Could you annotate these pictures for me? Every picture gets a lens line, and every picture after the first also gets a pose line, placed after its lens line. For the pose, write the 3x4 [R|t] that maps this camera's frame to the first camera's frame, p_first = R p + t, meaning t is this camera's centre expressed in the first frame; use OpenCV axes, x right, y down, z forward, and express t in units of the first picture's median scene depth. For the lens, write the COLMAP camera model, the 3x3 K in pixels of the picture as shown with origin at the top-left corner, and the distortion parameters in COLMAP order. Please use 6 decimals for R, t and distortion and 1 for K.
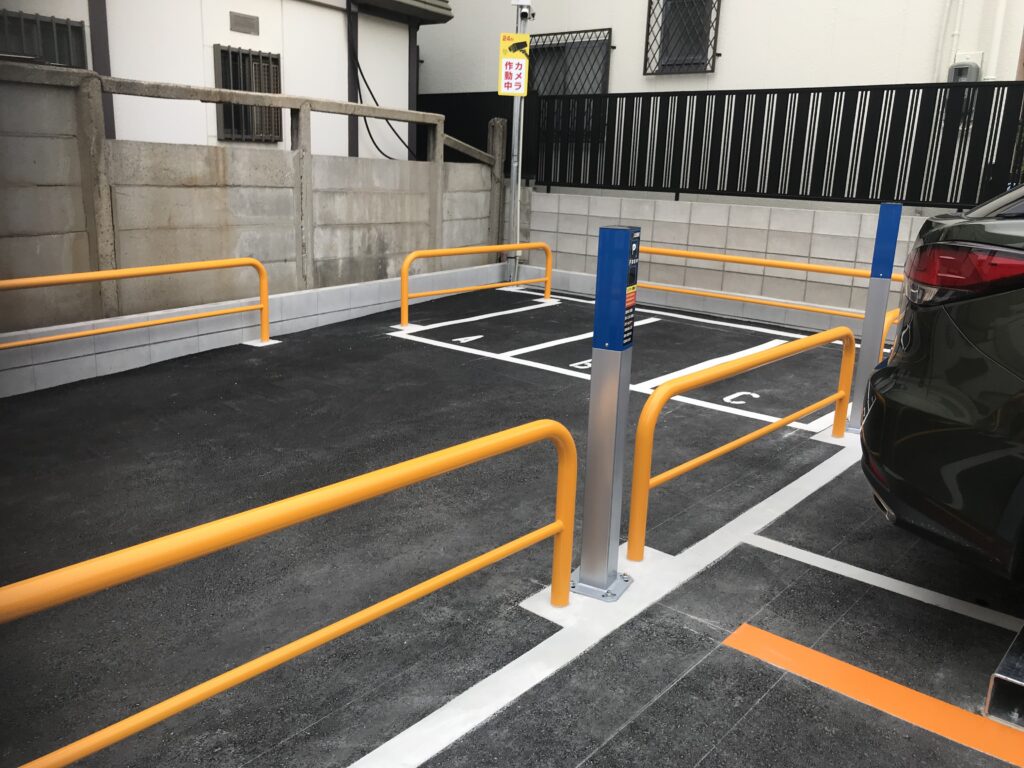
lens RADIAL K [[867.4, 0, 499.1], [0, 867.4, 382.8], [0, 0, 1]] dist [0.076665, -0.125198]
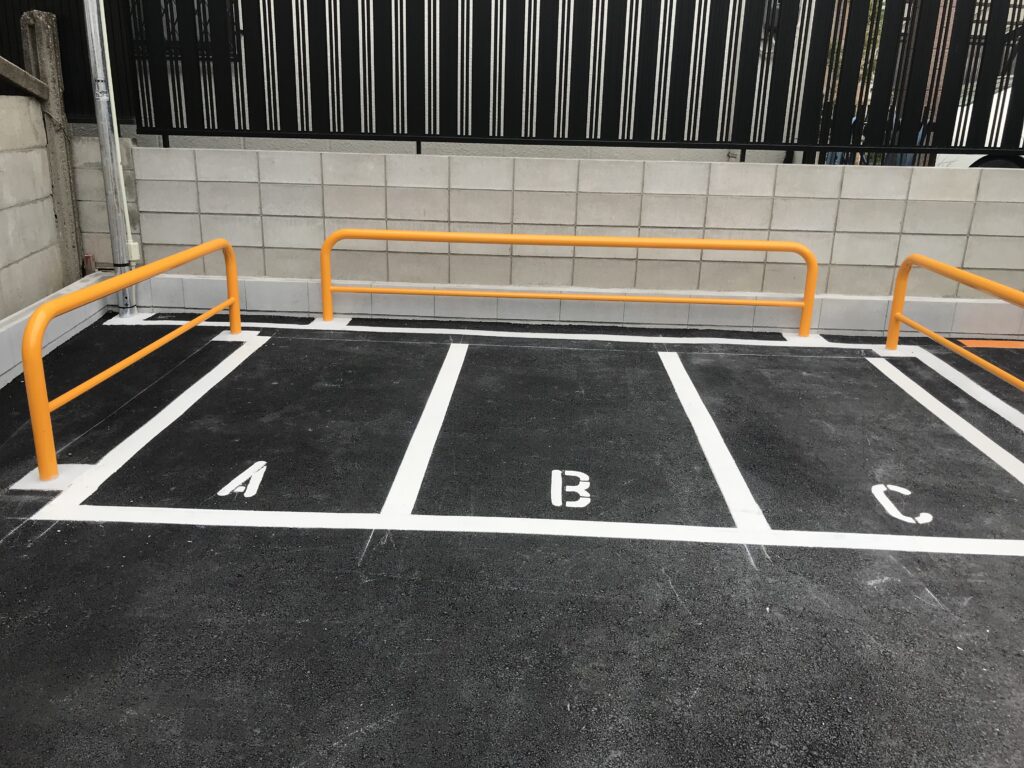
lens RADIAL K [[828.3, 0, 501.0], [0, 828.3, 374.7], [0, 0, 1]] dist [-0.003068, 0.005426]
pose [[0.766498, -0.206771, 0.608052, -0.149641], [0.161367, 0.978389, 0.129290, -0.111295], [-0.621645, -0.000981, 0.783299, 0.453016]]
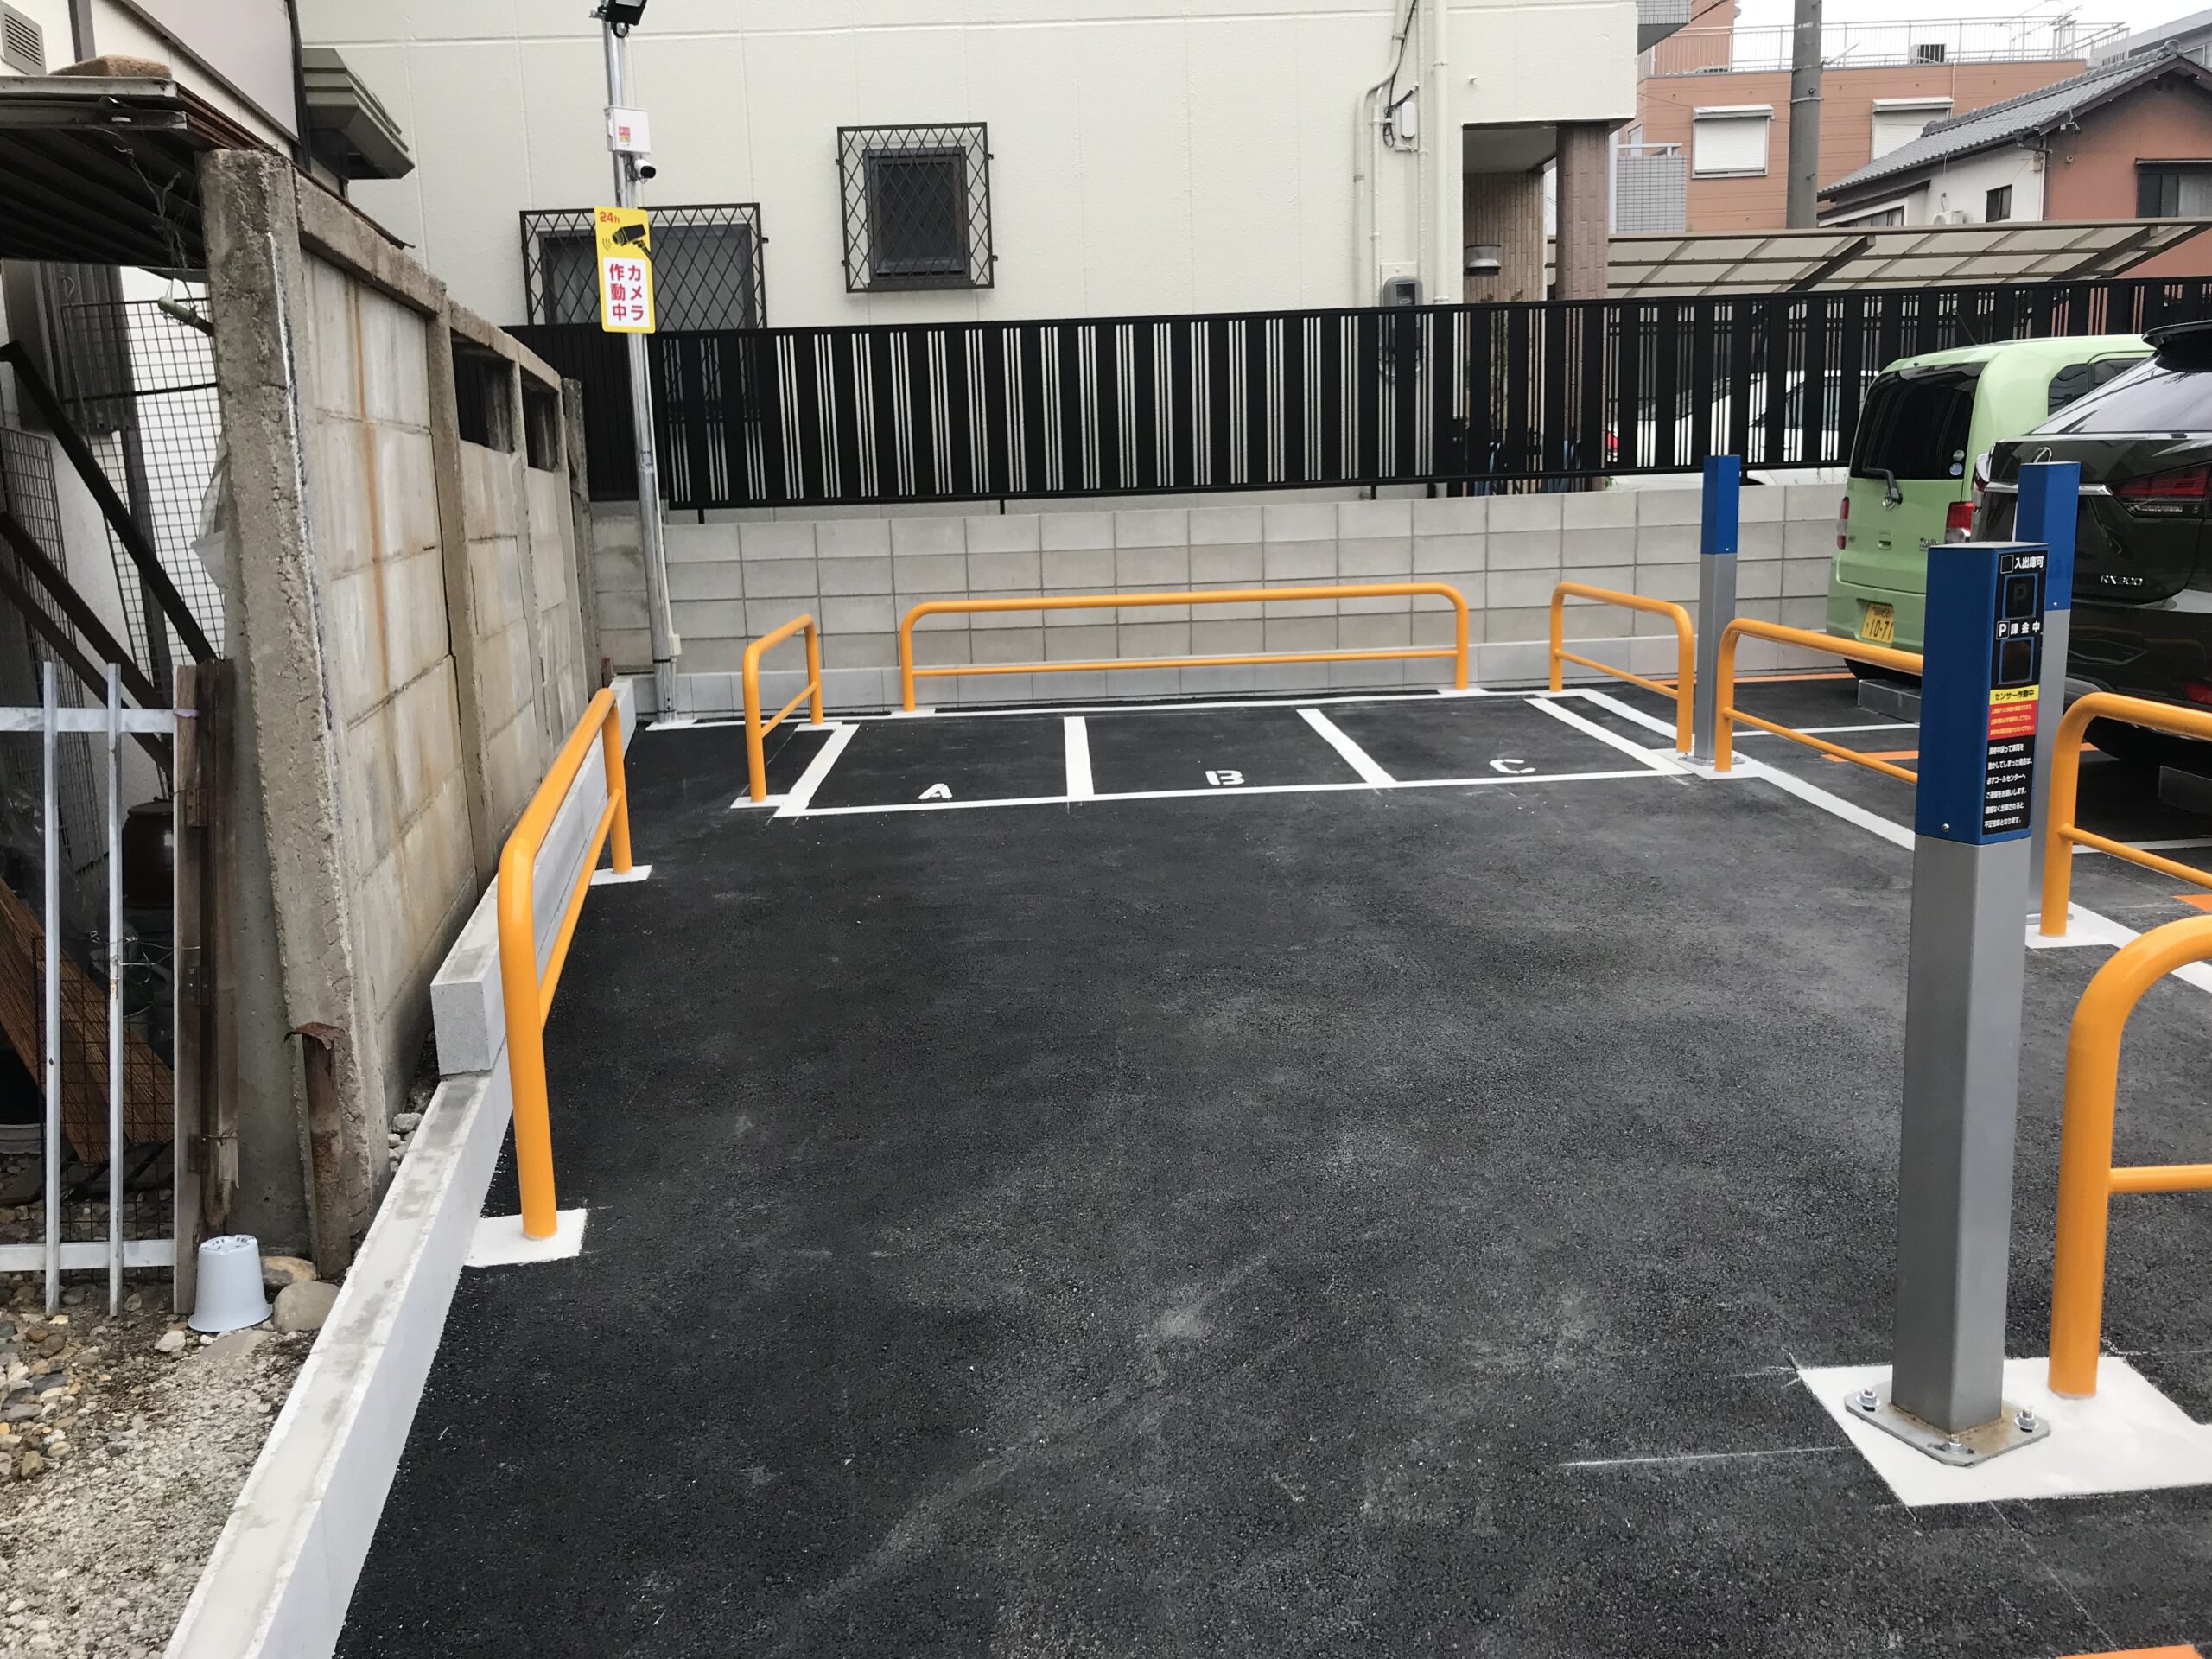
lens RADIAL K [[1873.8, 0, 1078.0], [0, 1873.8, 827.0], [0, 0, 1]] dist [0.076665, -0.125198]
pose [[0.713391, -0.186944, 0.675371, -0.580259], [0.230741, 0.972681, 0.025509, -0.031134], [-0.661689, 0.137638, 0.737037, 0.101347]]
